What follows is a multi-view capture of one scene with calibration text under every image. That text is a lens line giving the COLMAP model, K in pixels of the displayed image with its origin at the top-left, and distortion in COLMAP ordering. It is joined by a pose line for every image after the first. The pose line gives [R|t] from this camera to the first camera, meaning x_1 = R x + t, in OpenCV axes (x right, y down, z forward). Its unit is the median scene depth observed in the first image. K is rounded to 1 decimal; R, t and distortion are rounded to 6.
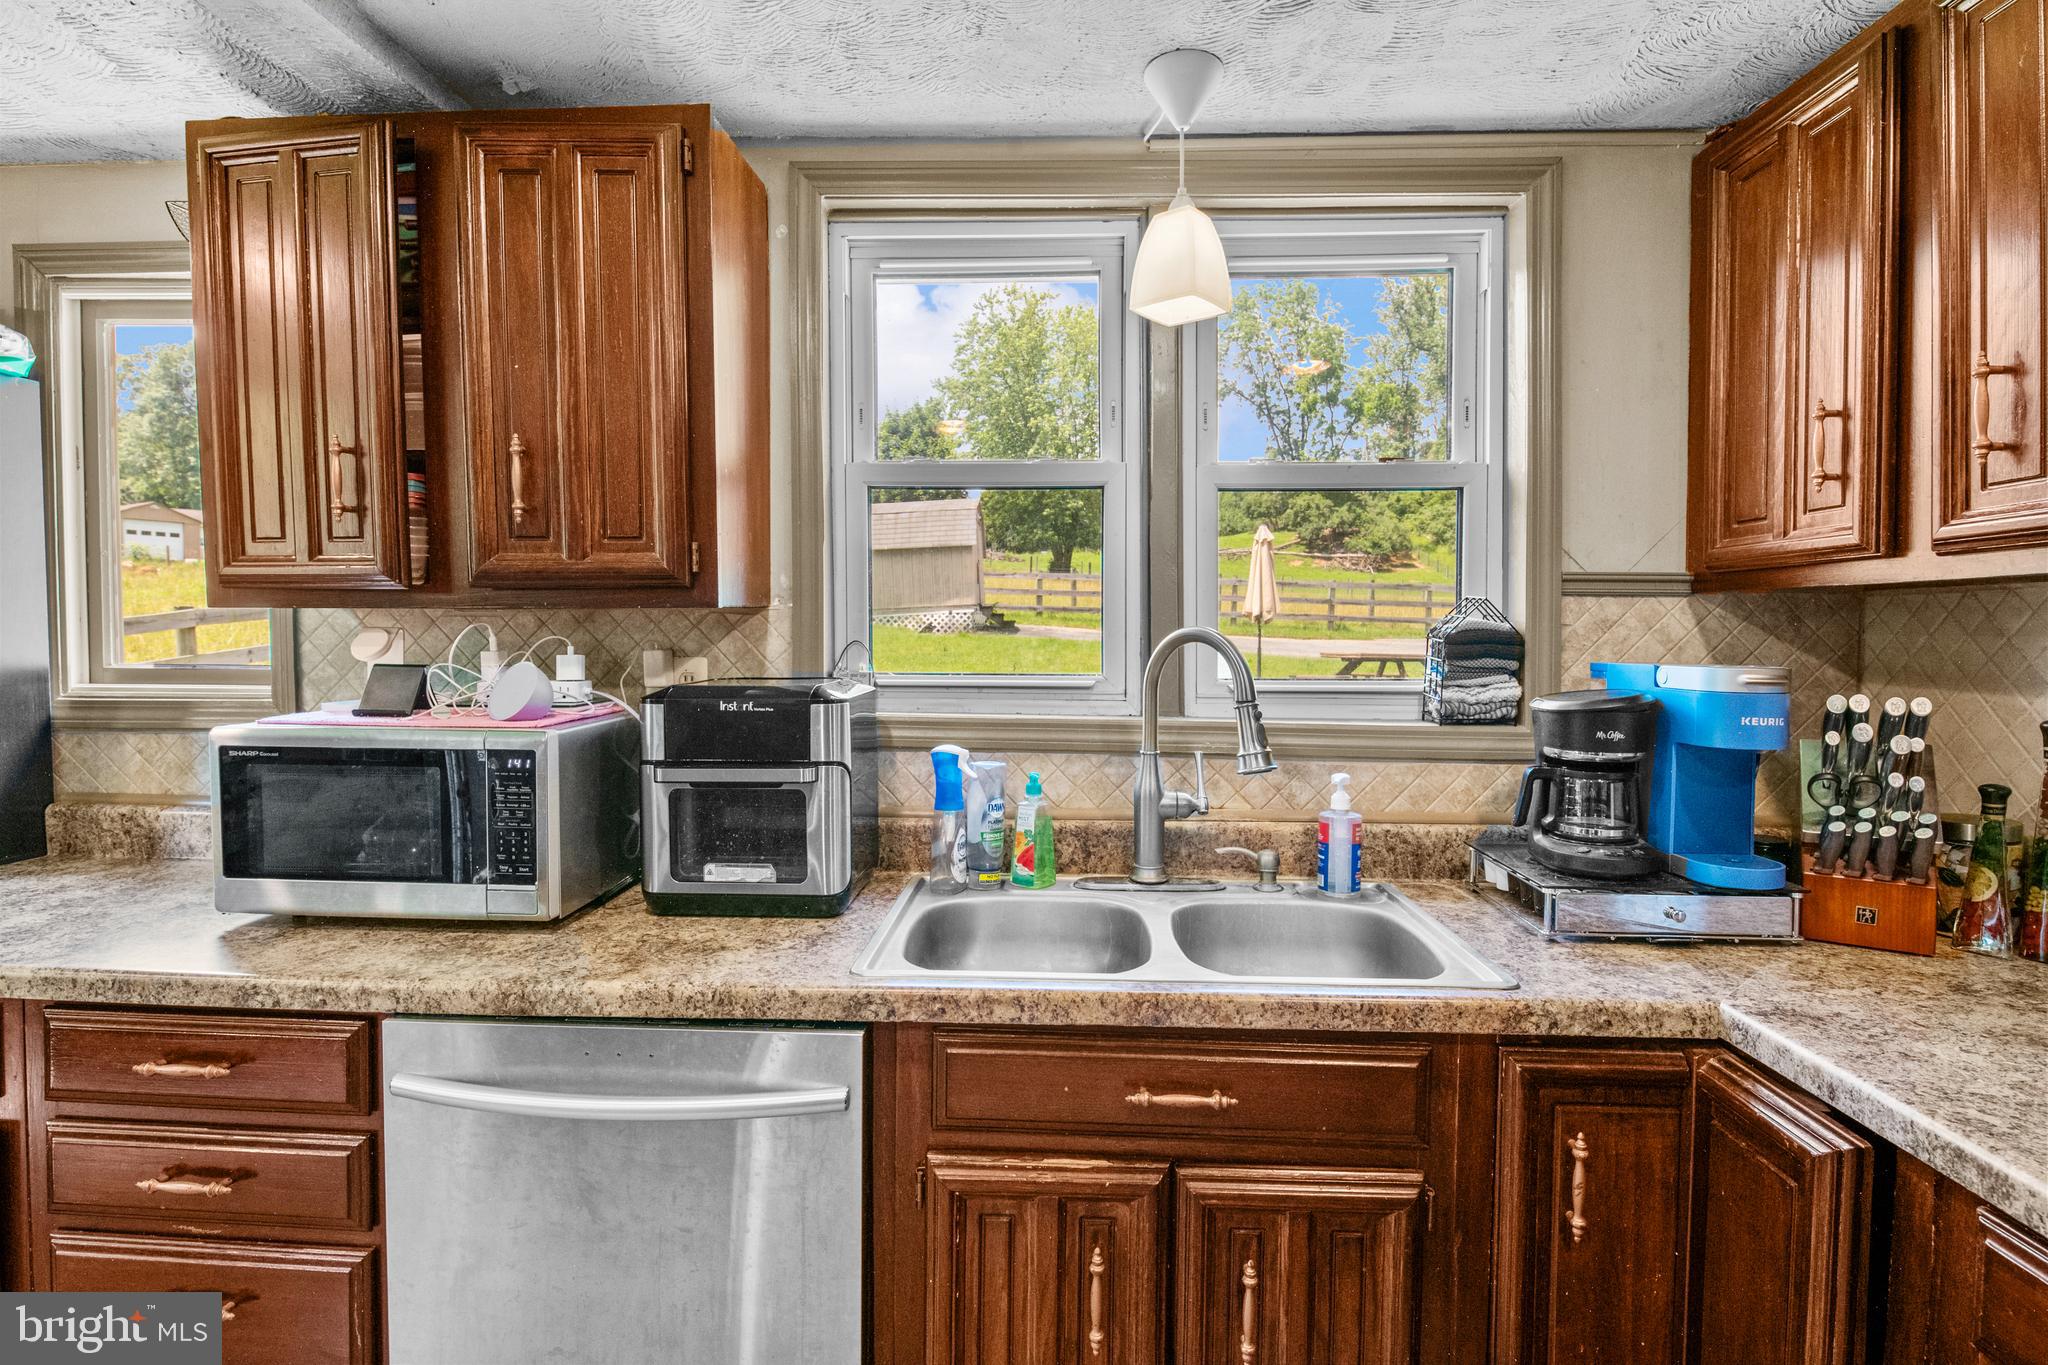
lens RADIAL K [[1033.8, 0, 1005.2], [0, 1033.8, 671.8], [0, 0, 1]] dist [0.000962, -0.003830]
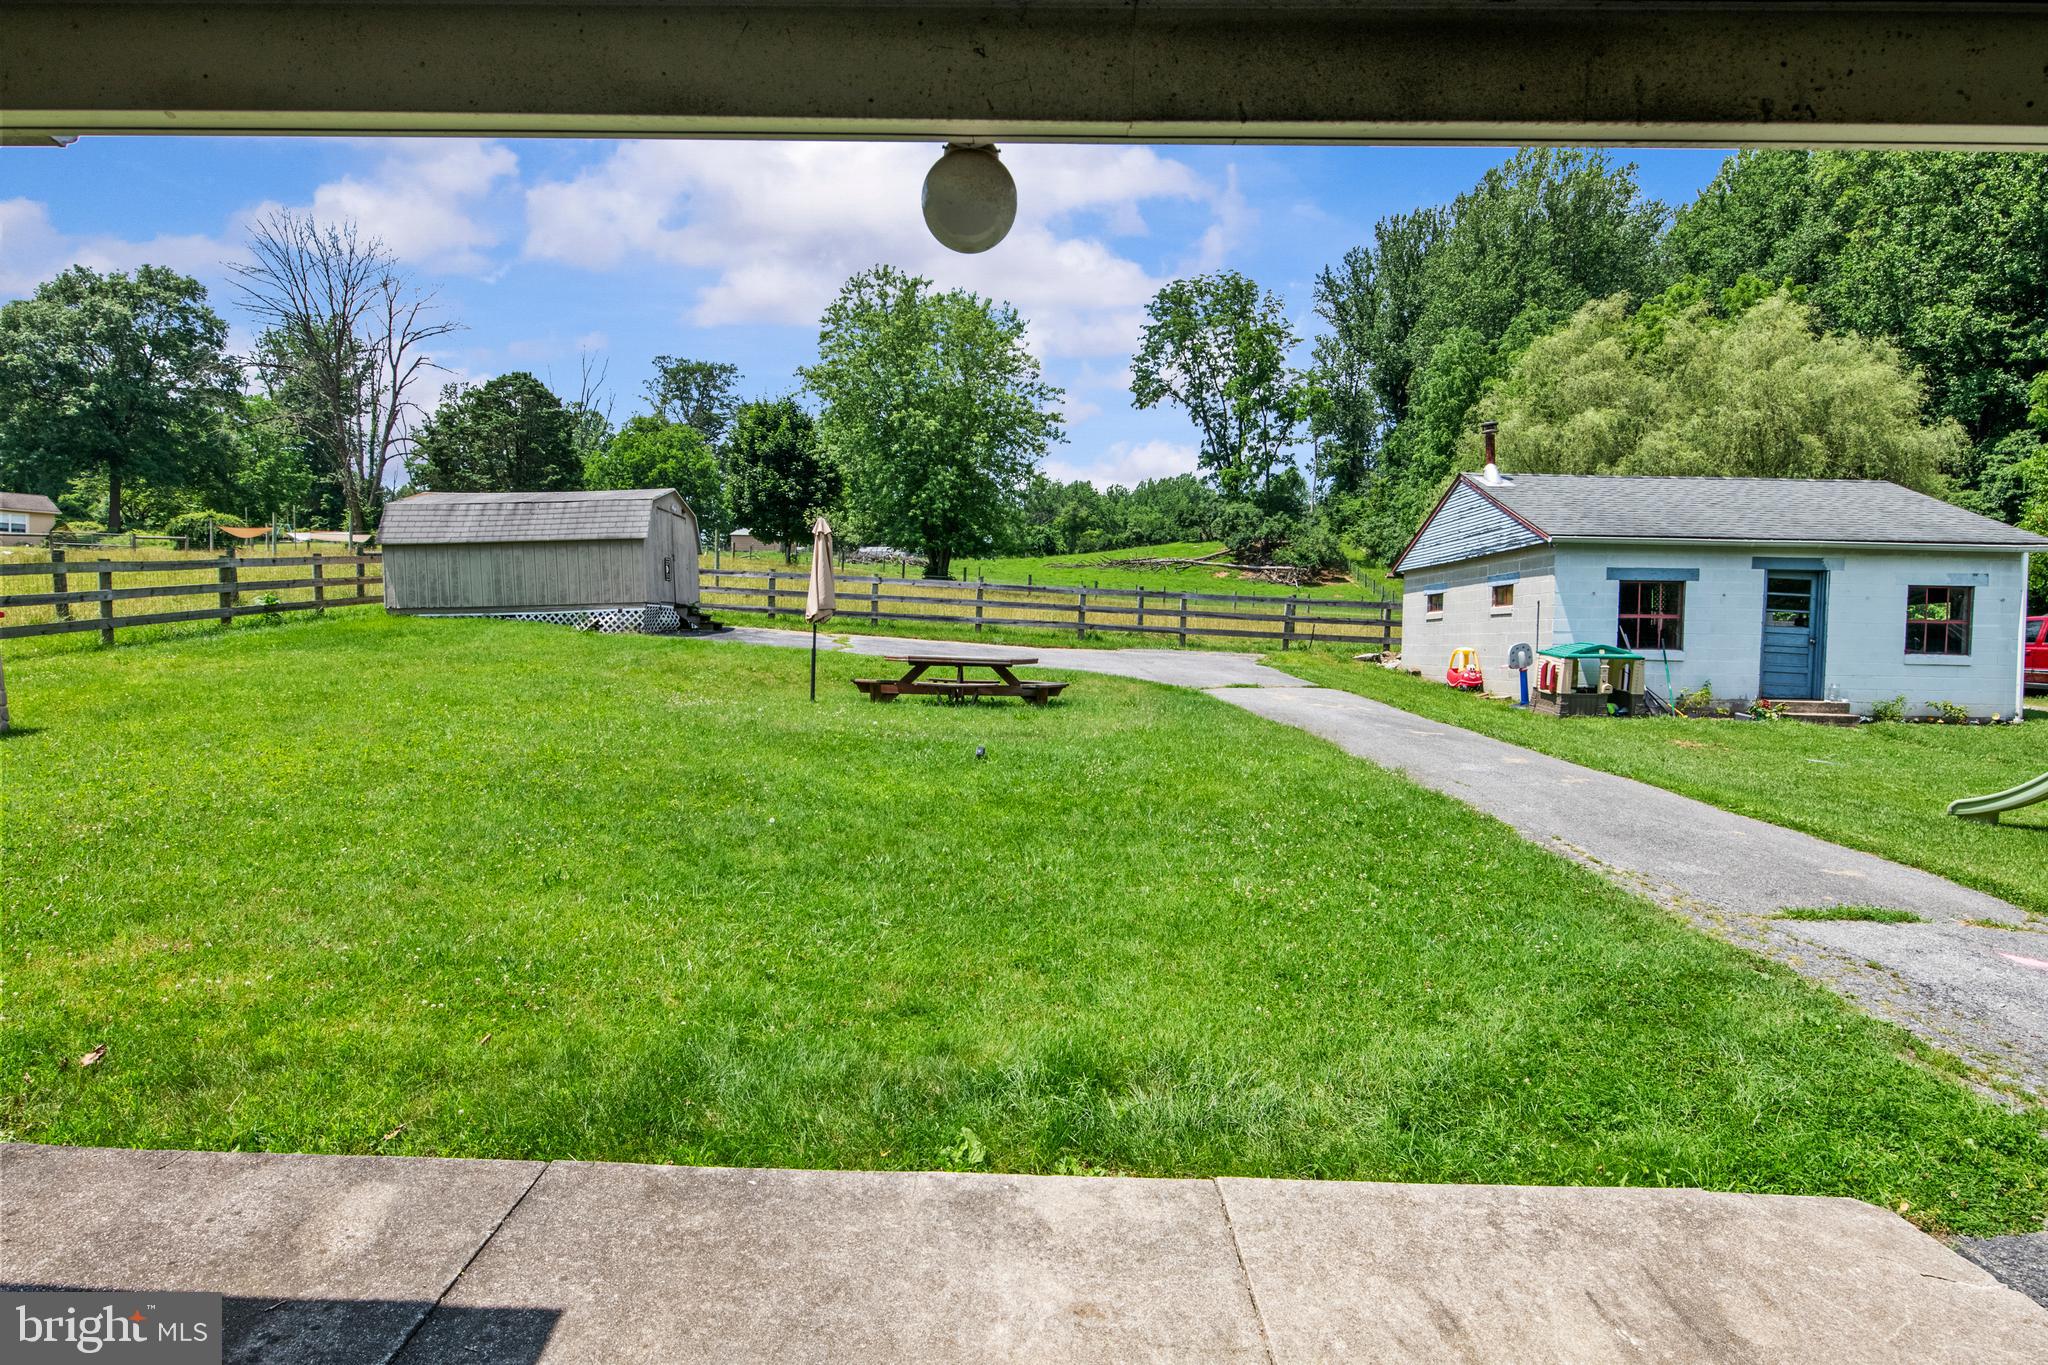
lens RADIAL K [[1113.2, 0, 1033.2], [0, 1113.2, 683.3], [0, 0, 1]] dist [-0.000678, -0.004692]
pose [[0.998807, 0.015791, 0.046218, 0.276005], [-0.015548, 0.999863, -0.005621, 0.009000], [-0.046301, 0.004895, 0.998916, -0.022600]]
